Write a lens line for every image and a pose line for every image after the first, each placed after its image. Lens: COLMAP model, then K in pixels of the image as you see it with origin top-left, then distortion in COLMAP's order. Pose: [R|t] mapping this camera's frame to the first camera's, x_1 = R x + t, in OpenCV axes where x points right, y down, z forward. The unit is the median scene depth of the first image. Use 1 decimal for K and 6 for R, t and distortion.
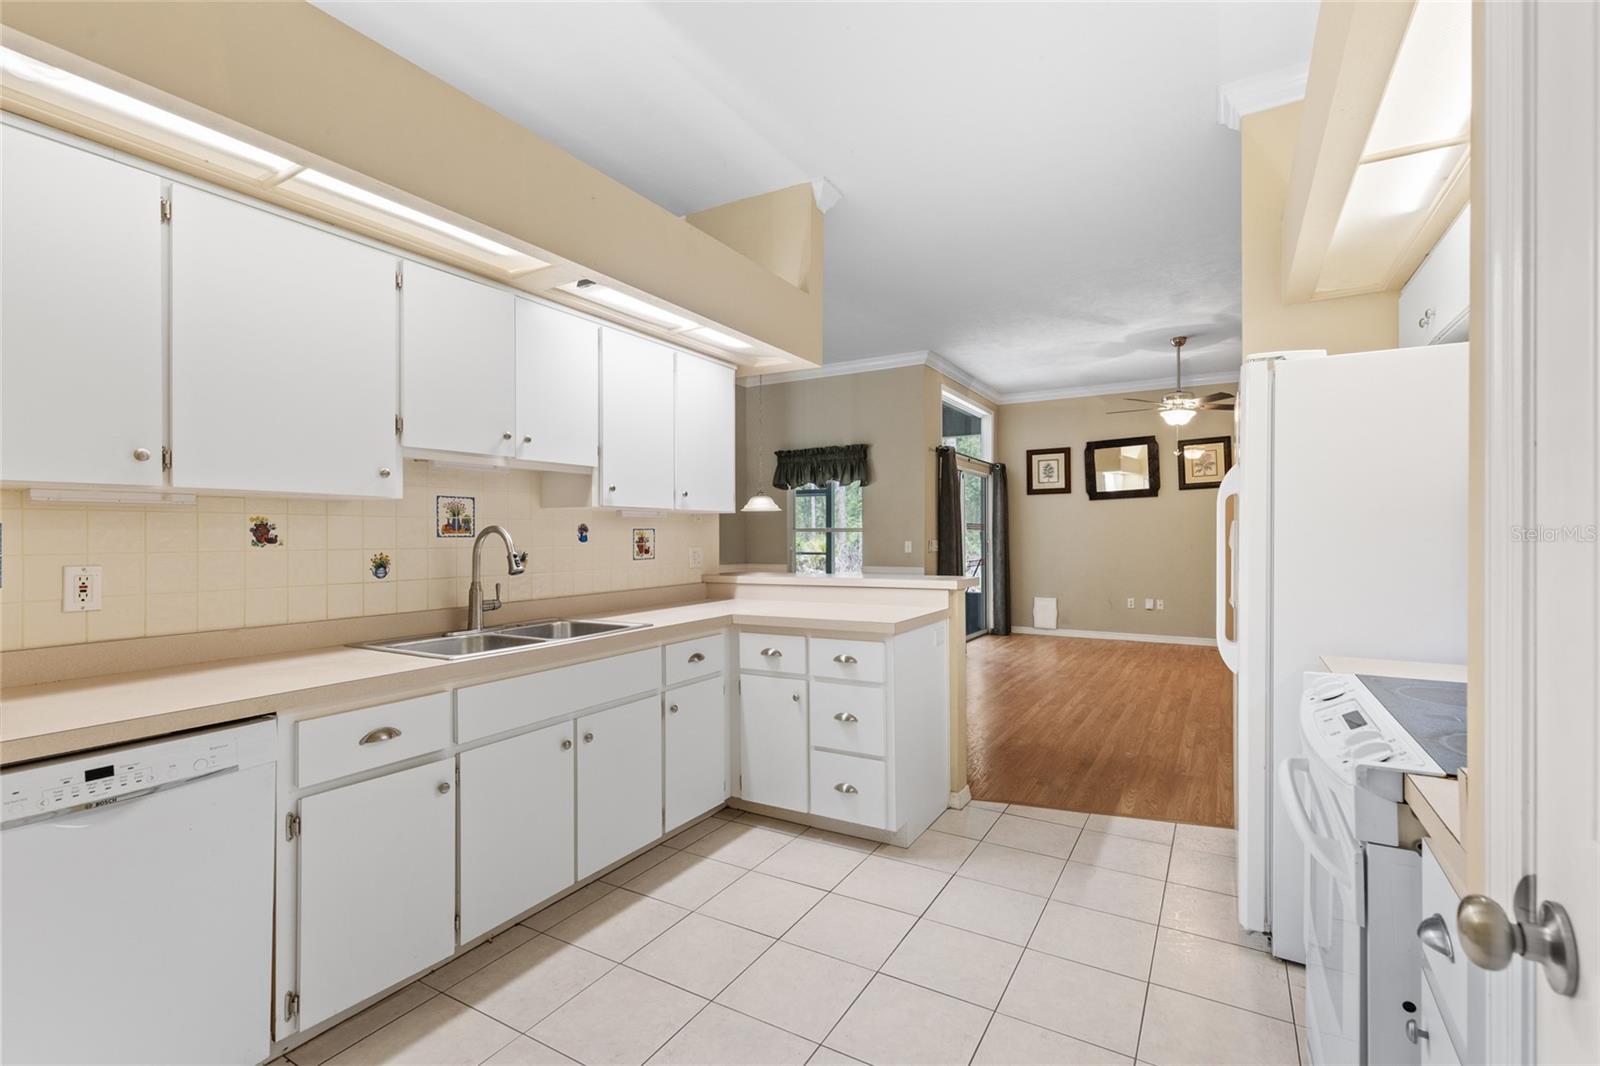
lens RADIAL K [[719.7, 0, 801.8], [0, 719.7, 531.2], [0, 0, 1]] dist [0.010890, -0.000295]
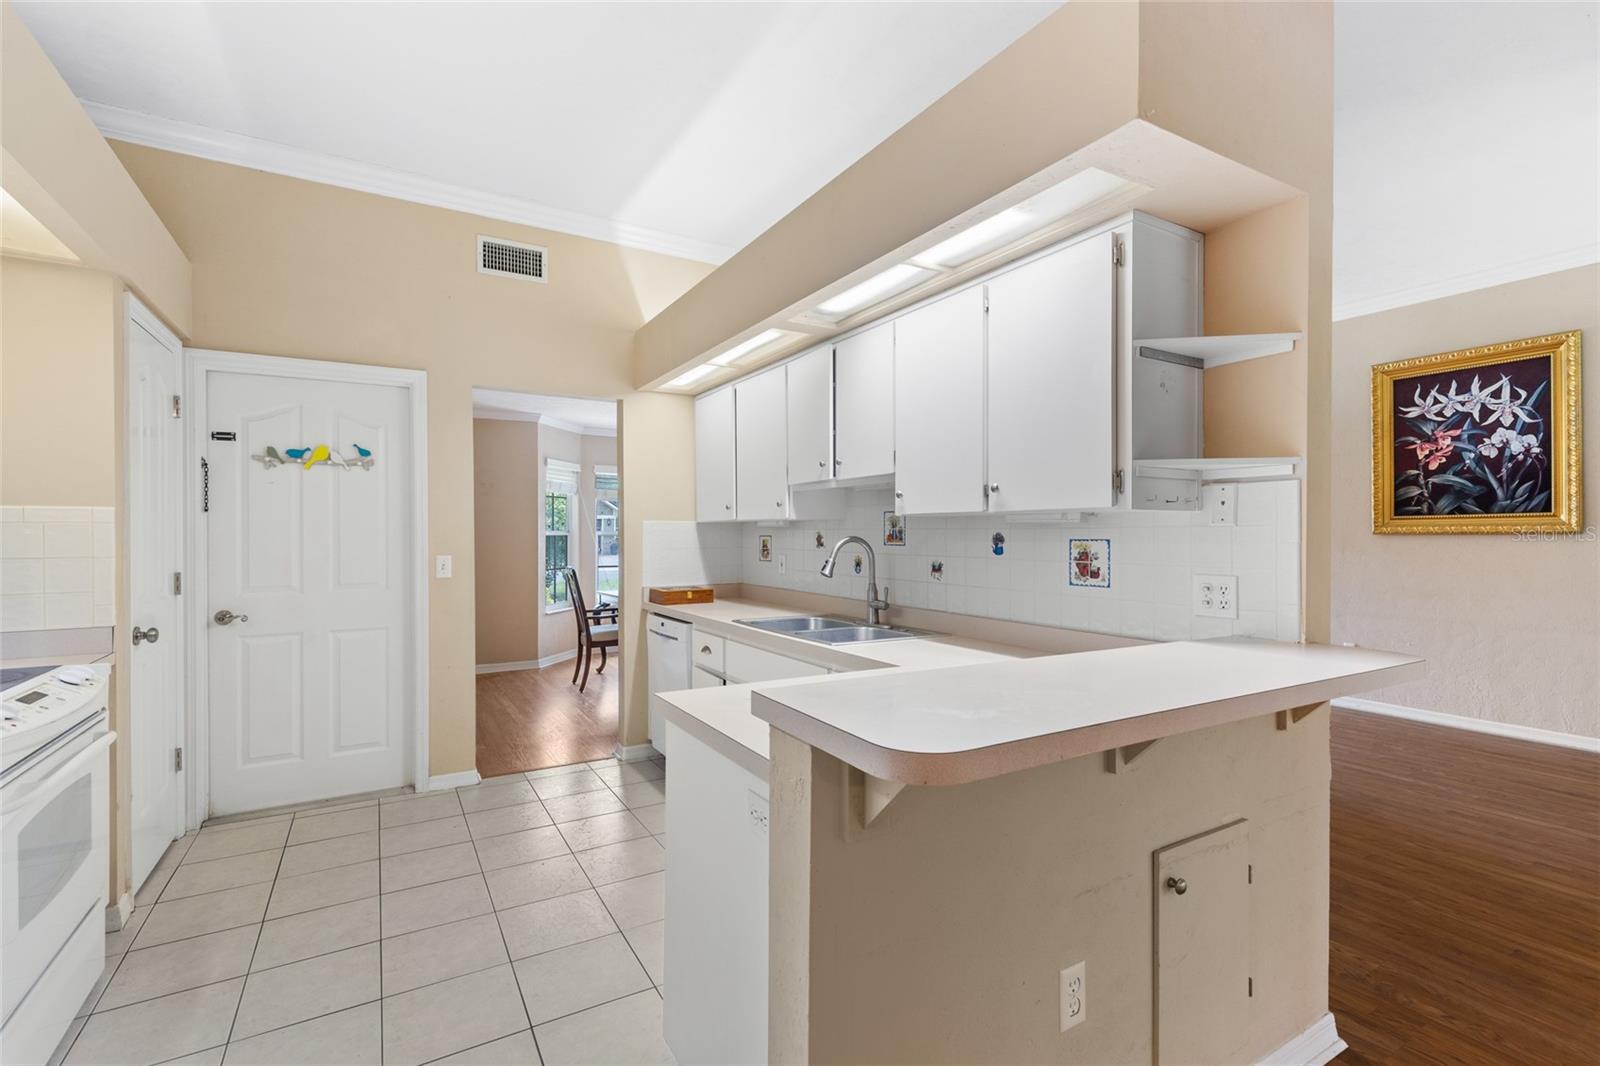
lens RADIAL K [[716.6, 0, 800.0], [0, 716.6, 533.0], [0, 0, 1]] dist [0.001652, -0.000188]
pose [[-0.479666, 0.003957, -0.877442, 0.475241], [0.004588, 0.999987, 0.002002, -0.011544], [0.877439, -0.003066, -0.479678, 1.077494]]
